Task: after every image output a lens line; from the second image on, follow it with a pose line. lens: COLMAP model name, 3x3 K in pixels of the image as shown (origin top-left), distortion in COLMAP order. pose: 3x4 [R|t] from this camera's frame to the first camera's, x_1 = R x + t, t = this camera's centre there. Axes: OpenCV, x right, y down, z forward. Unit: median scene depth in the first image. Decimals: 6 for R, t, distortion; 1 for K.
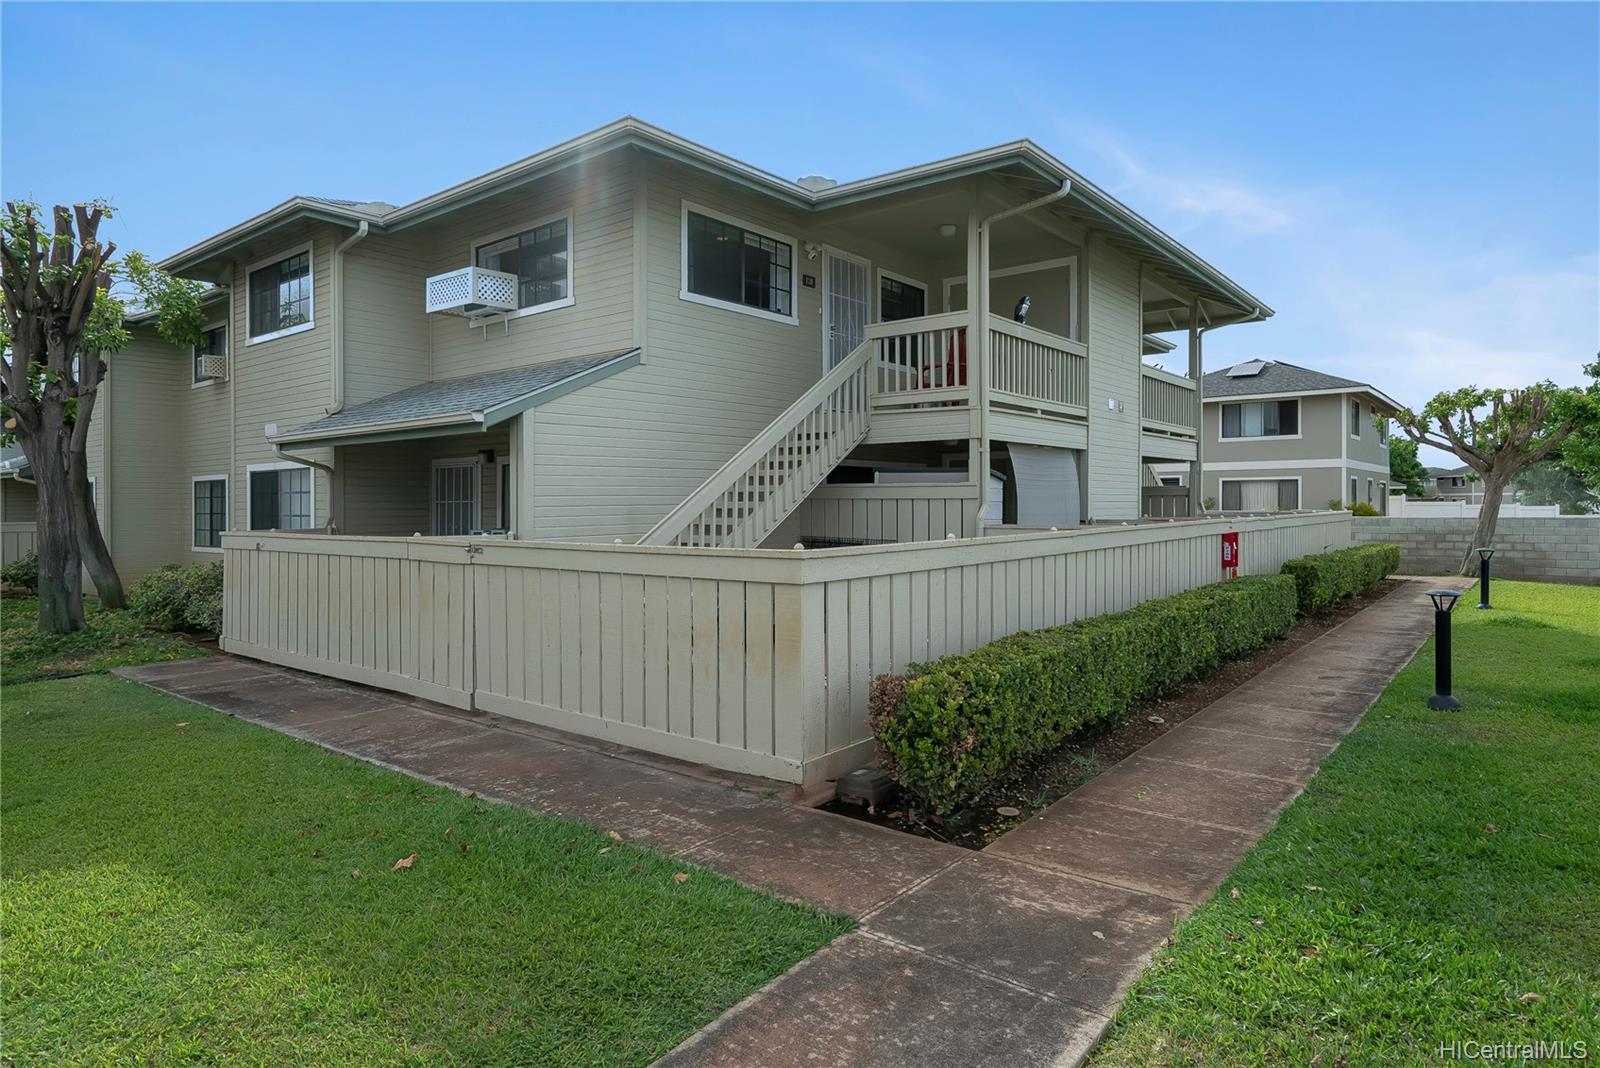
lens RADIAL K [[916.5, 0, 799.4], [0, 916.5, 501.8], [0, 0, 1]] dist [-0.001360, -0.000314]
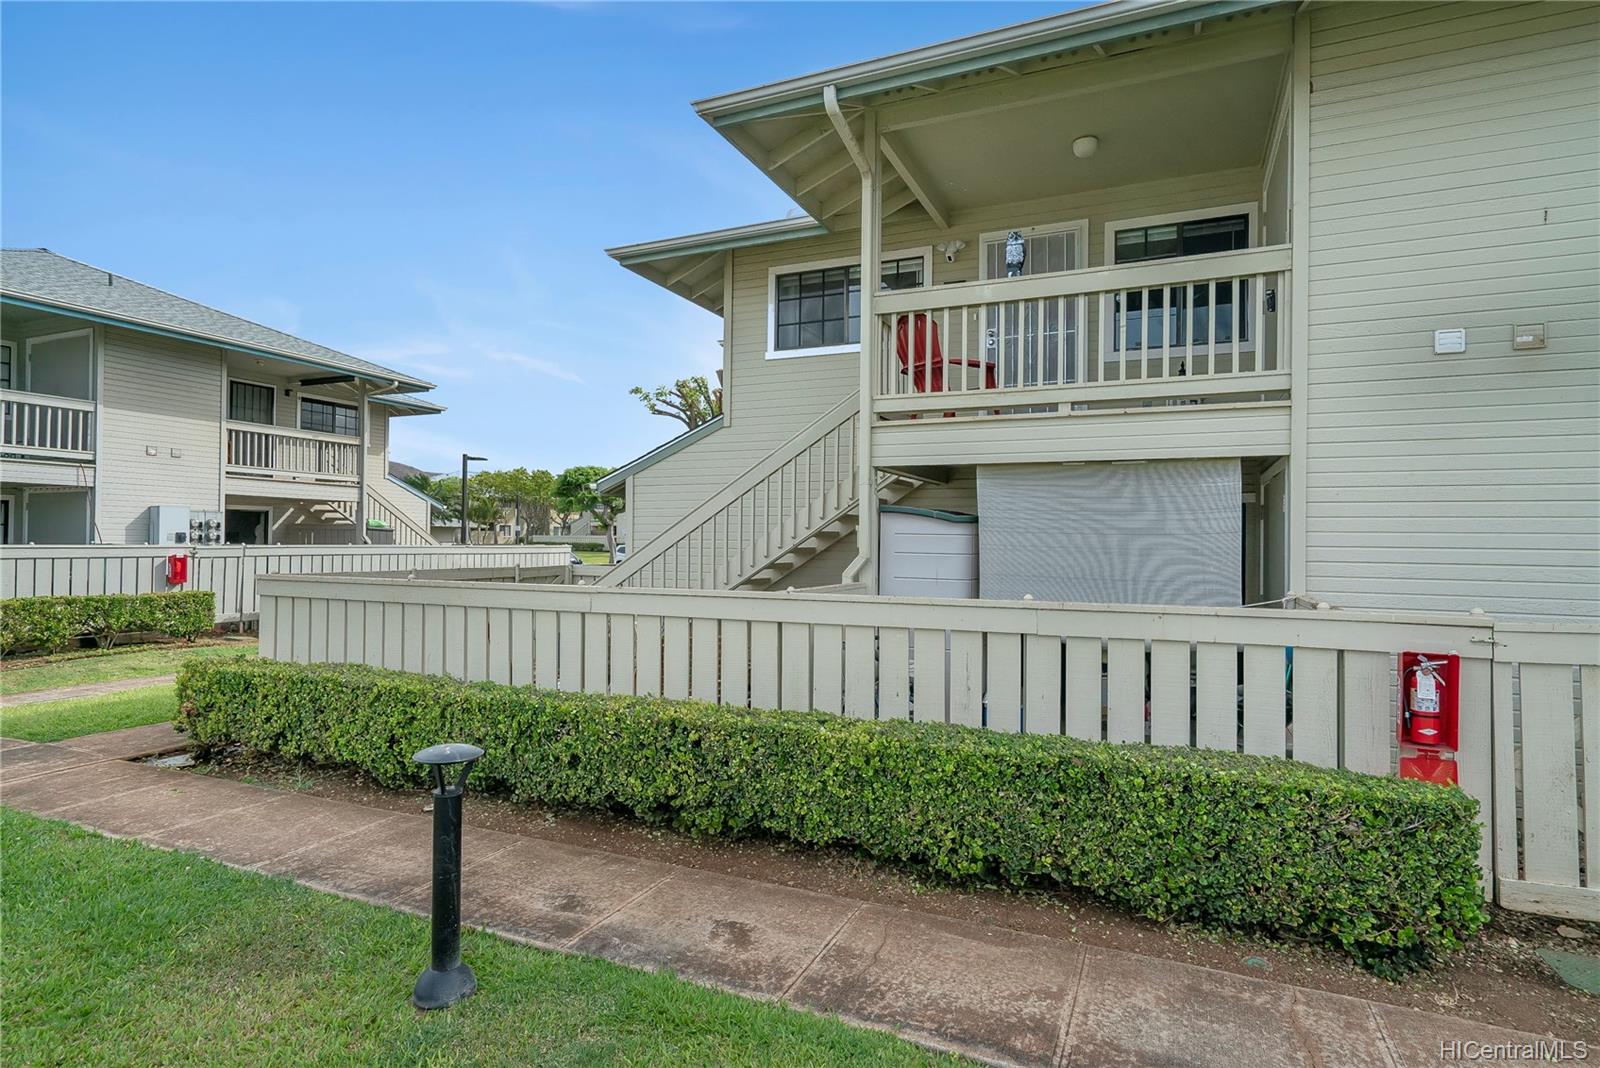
lens RADIAL K [[847.5, 0, 800.0], [0, 847.5, 534.0], [0, 0, 1]] dist [-0.000684, -0.000164]
pose [[0.248032, 0.002823, -0.968748, 0.737270], [-0.011846, 0.999930, -0.000119, -0.011637], [0.968679, 0.011505, 0.248048, 0.675705]]
